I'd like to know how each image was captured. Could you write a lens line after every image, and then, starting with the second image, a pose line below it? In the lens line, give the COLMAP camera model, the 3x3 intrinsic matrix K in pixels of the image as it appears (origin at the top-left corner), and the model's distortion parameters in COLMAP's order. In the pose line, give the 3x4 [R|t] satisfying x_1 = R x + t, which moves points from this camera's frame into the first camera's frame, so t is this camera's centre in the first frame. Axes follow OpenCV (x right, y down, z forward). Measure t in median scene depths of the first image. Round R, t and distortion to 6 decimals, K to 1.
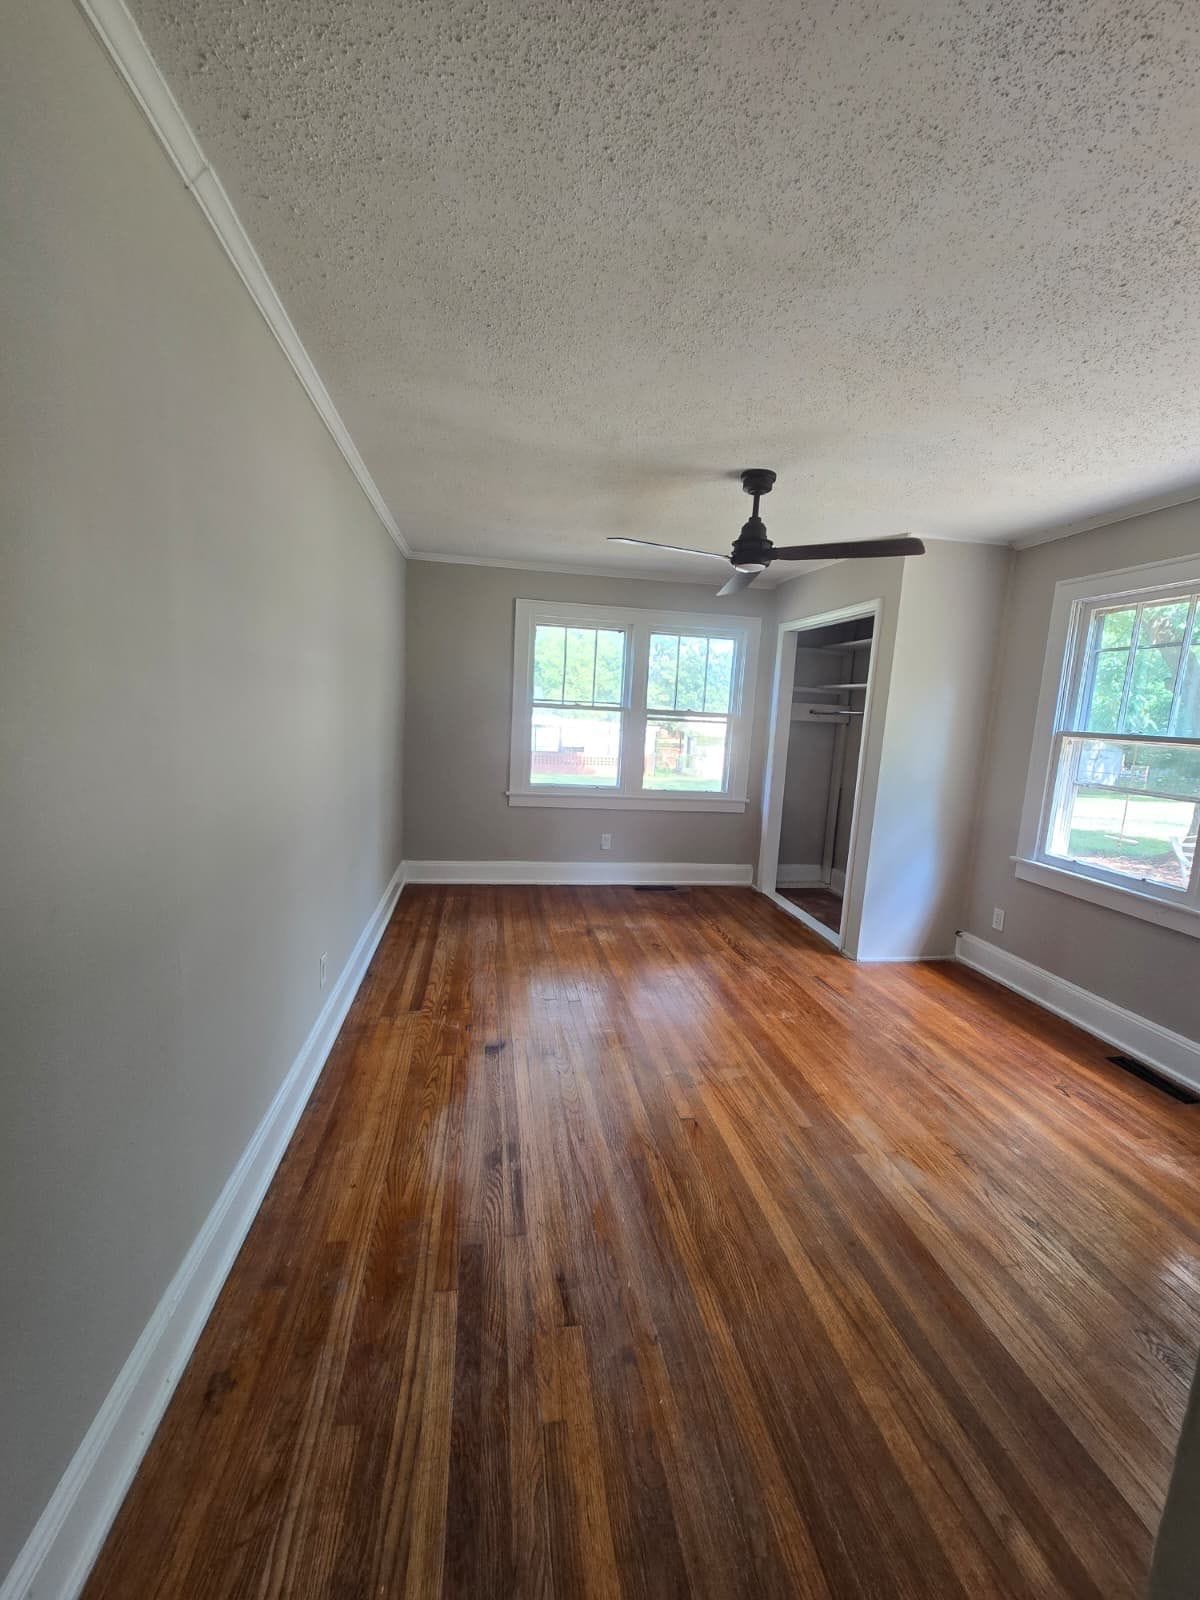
lens RADIAL K [[653.7, 0, 597.4], [0, 653.7, 803.3], [0, 0, 1]] dist [0.000511, -0.000003]
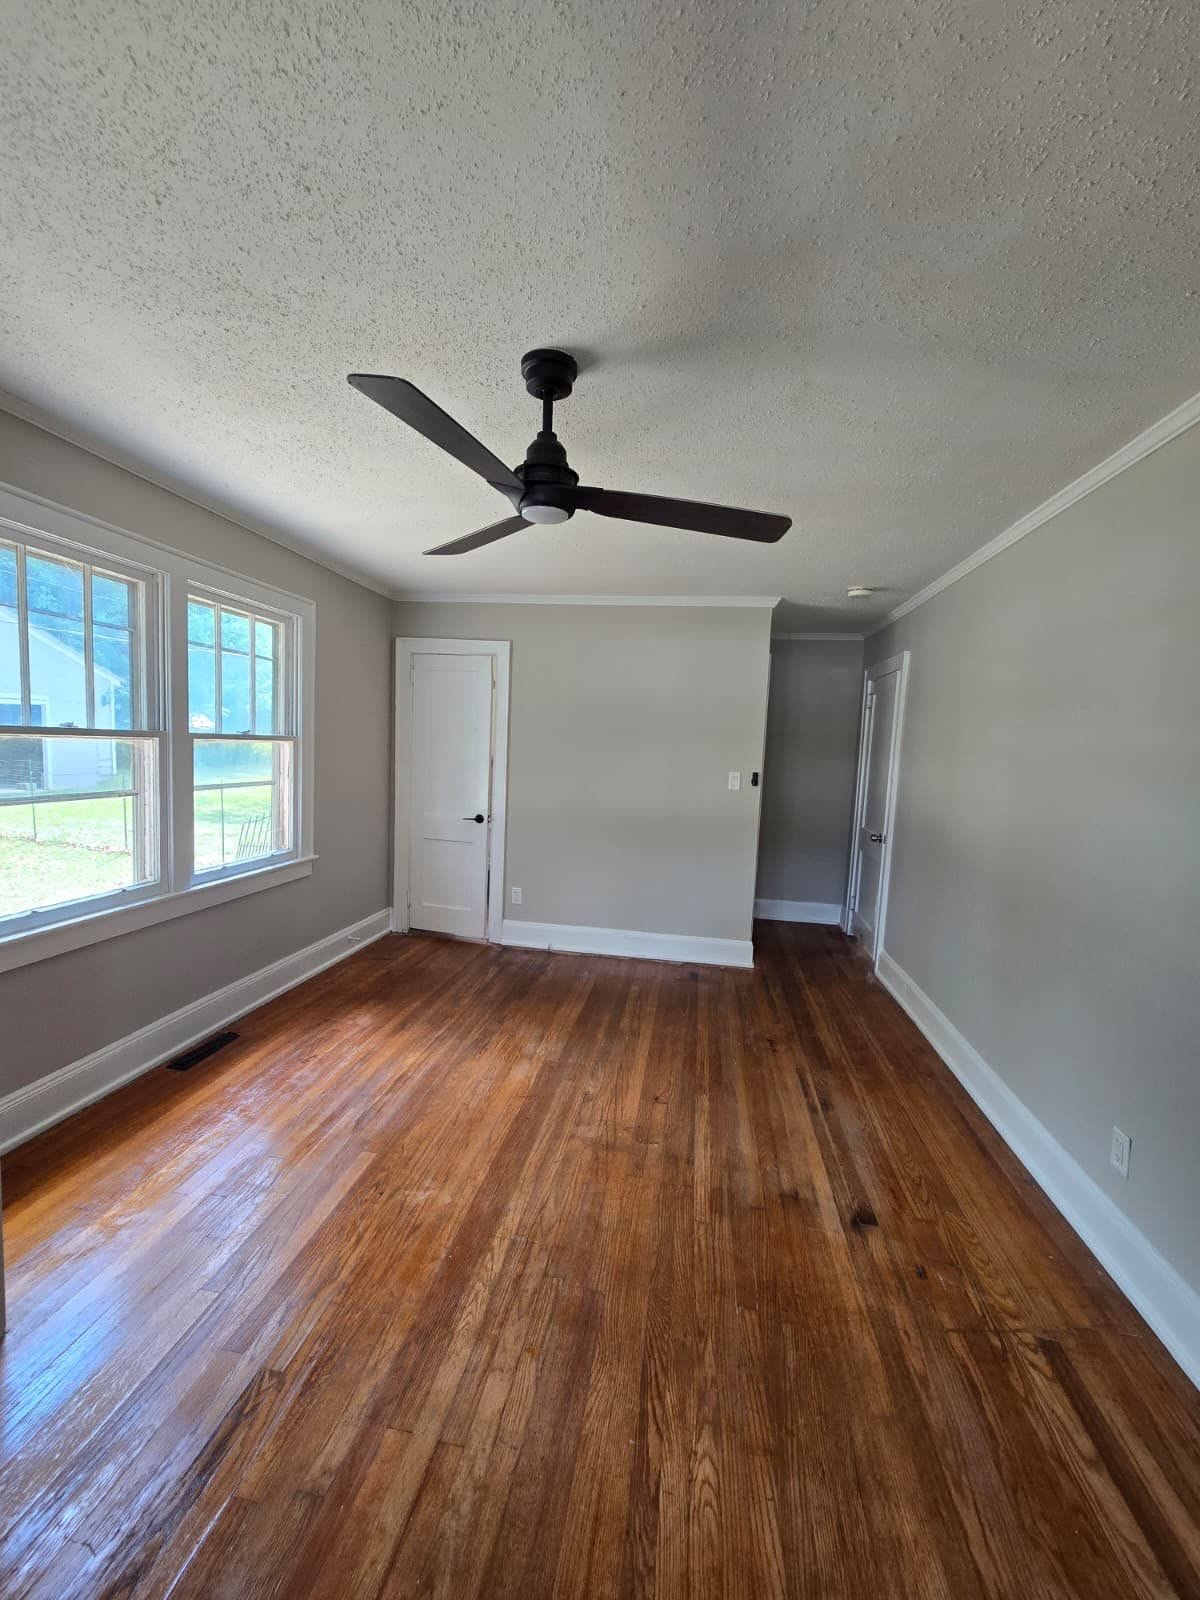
lens RADIAL K [[653.7, 0, 597.4], [0, 653.7, 803.3], [0, 0, 1]] dist [0.000511, -0.000003]
pose [[-0.944418, -0.121542, 0.305454, -0.043995], [-0.046737, 0.969348, 0.241207, -0.304480], [-0.325408, 0.213524, -0.921150, 1.972715]]
